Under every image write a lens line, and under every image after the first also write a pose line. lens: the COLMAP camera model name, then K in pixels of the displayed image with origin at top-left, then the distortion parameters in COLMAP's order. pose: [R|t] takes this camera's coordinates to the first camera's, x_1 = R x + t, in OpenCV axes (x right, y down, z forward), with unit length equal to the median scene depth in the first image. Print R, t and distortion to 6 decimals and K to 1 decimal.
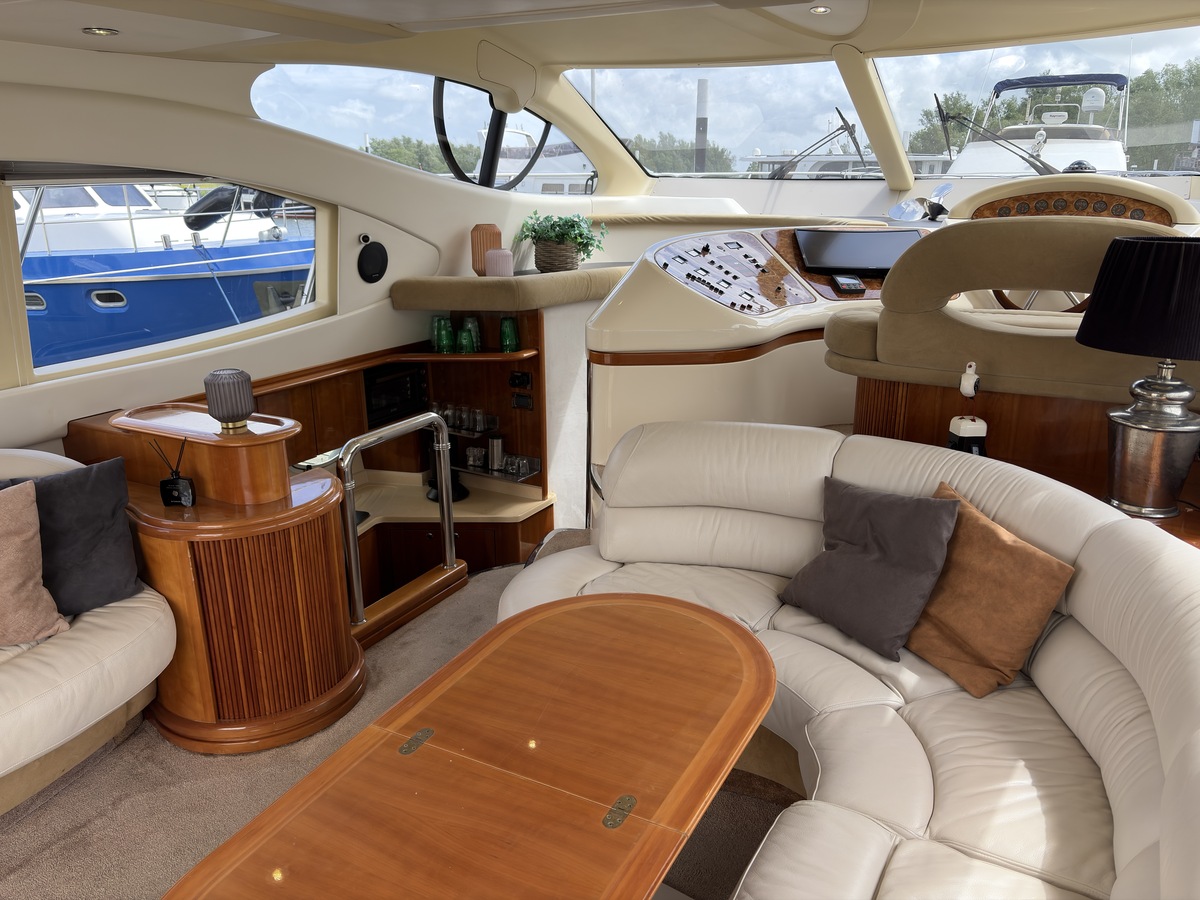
lens RADIAL K [[895.6, 0, 604.7], [0, 895.6, 448.2], [0, 0, 1]] dist [0.033122, -0.008237]
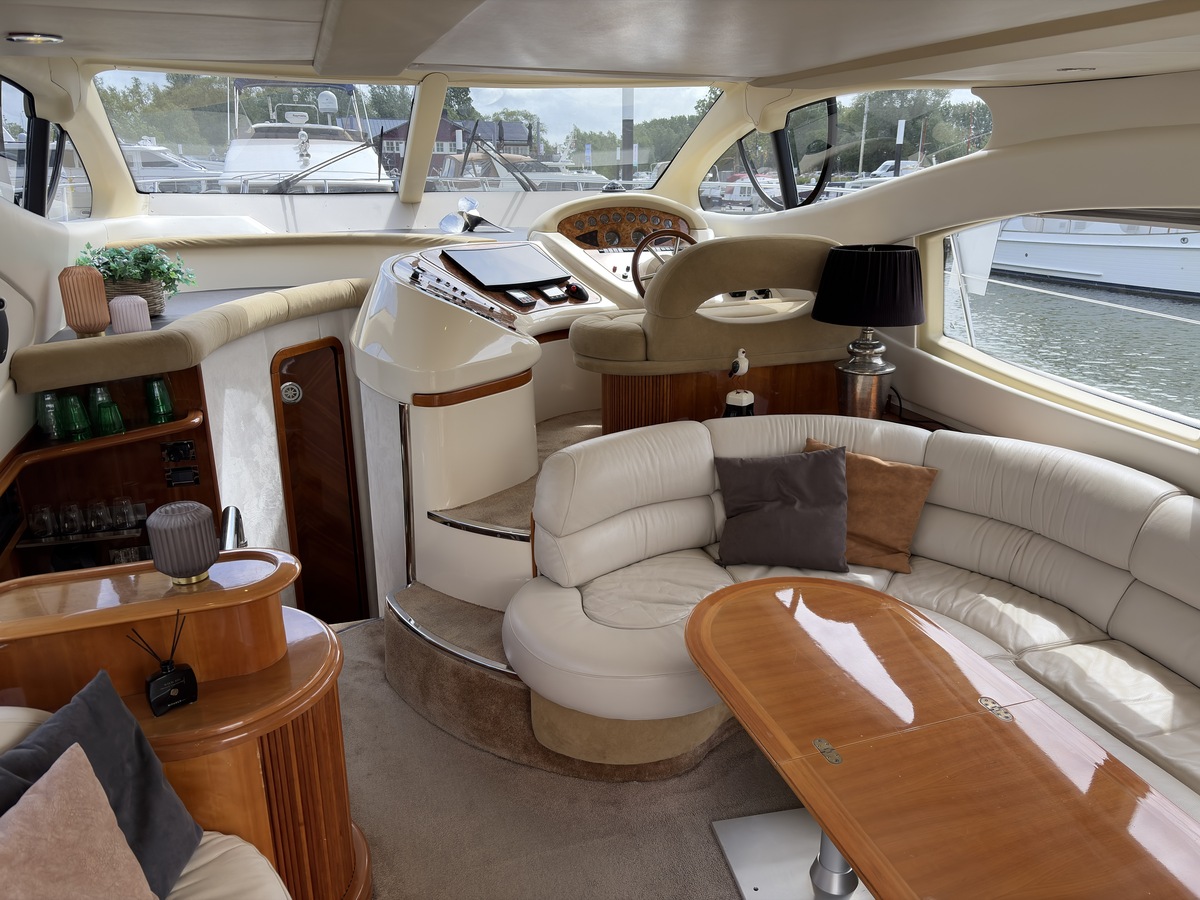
lens RADIAL K [[895.6, 0, 604.7], [0, 895.6, 448.2], [0, 0, 1]] dist [0.033122, -0.008237]
pose [[0.677987, -0.223042, 0.700418, -0.422480], [0.215576, 0.971288, 0.100626, -0.080970], [-0.702752, 0.082770, 0.706604, 0.145965]]
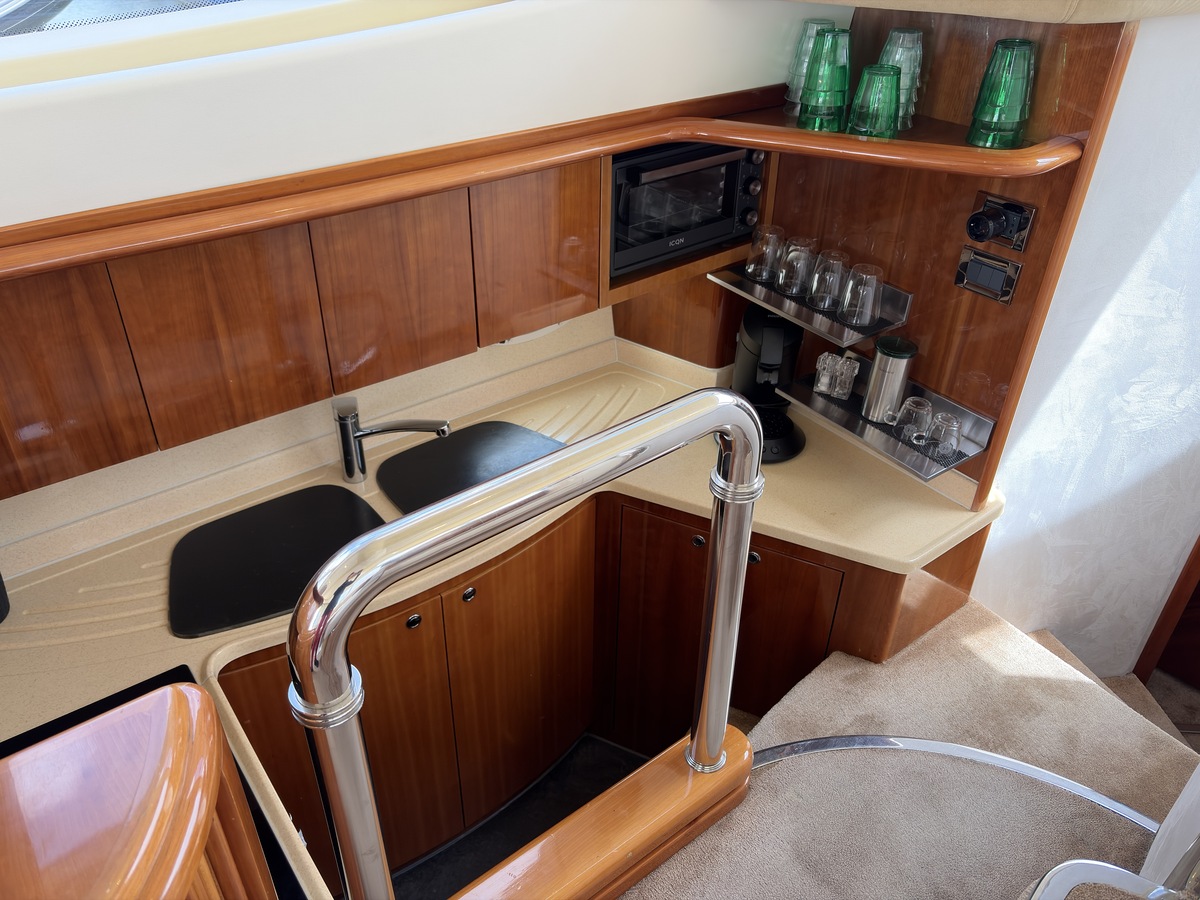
lens RADIAL K [[912.5, 0, 577.5], [0, 912.5, 452.1], [0, 0, 1]] dist [0.029431, -0.007508]
pose [[0.906921, 0.242715, -0.344360, -0.101912], [-0.131642, 0.939705, 0.315633, -0.086445], [0.400206, -0.240922, 0.884190, 0.578105]]
